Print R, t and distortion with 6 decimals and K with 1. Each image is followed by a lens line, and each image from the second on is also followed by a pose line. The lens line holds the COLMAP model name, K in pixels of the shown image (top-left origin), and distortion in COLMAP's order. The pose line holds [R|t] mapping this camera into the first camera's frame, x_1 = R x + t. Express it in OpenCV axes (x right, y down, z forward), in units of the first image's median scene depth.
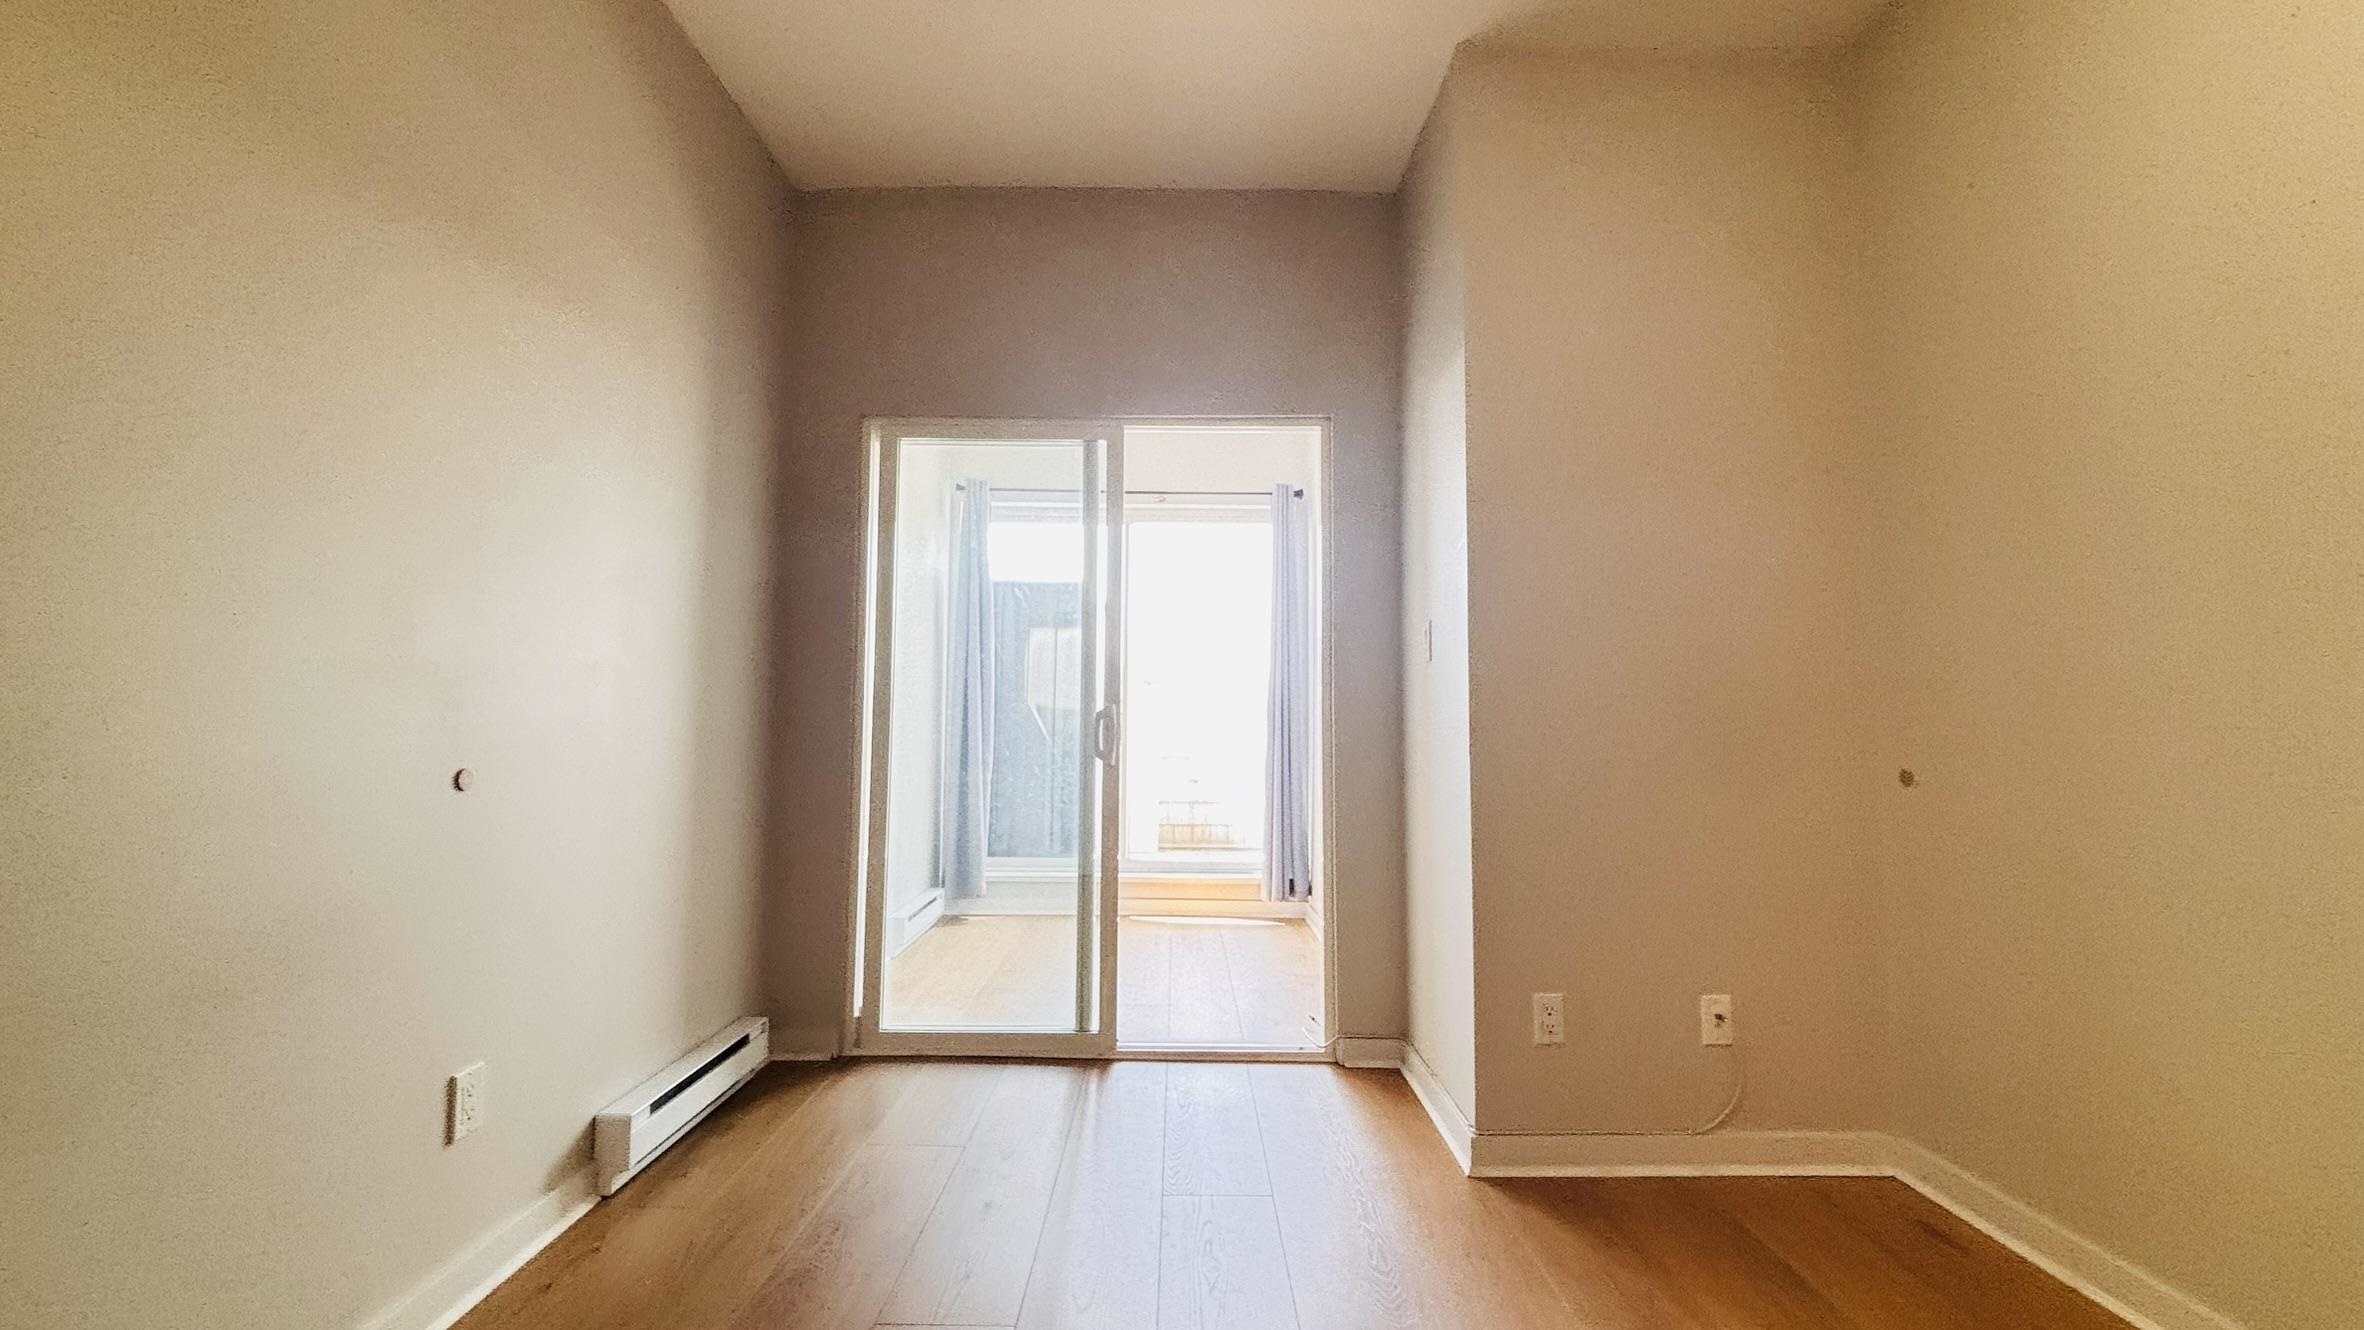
lens RADIAL K [[958.5, 0, 1182.0], [0, 958.5, 665.0], [0, 0, 1]] dist [0.001599, 0.000560]
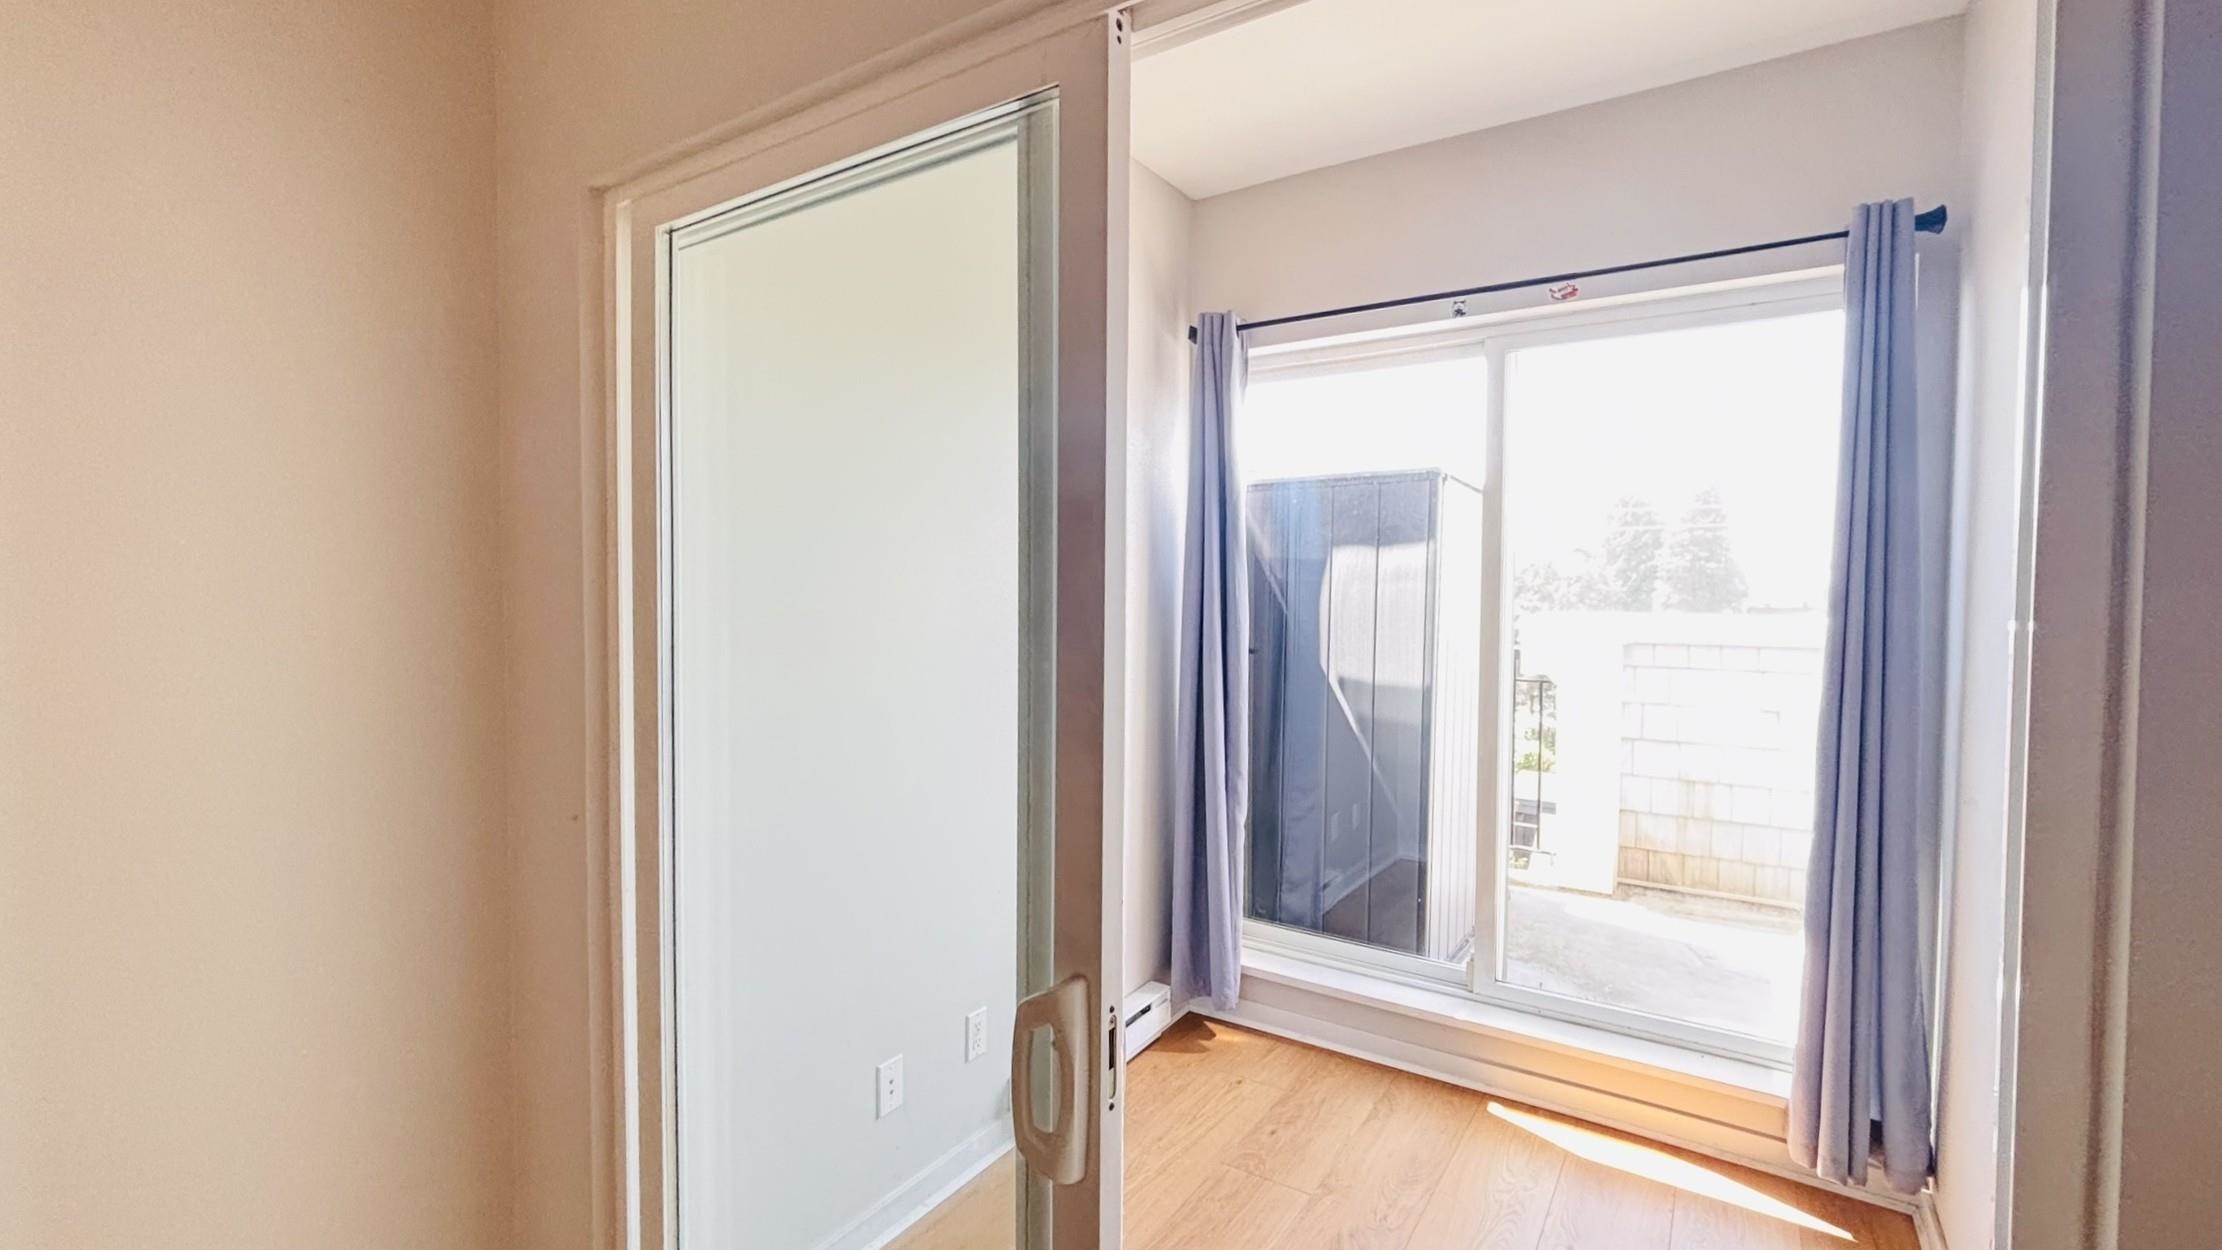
lens RADIAL K [[970.5, 0, 1115.0], [0, 970.5, 617.9], [0, 0, 1]] dist [0.038545, 0.000217]
pose [[0.832624, 0.004444, -0.553821, 0.071974], [0.044592, 0.996183, 0.075034, -0.049308], [0.552041, -0.087172, 0.829248, 0.420101]]
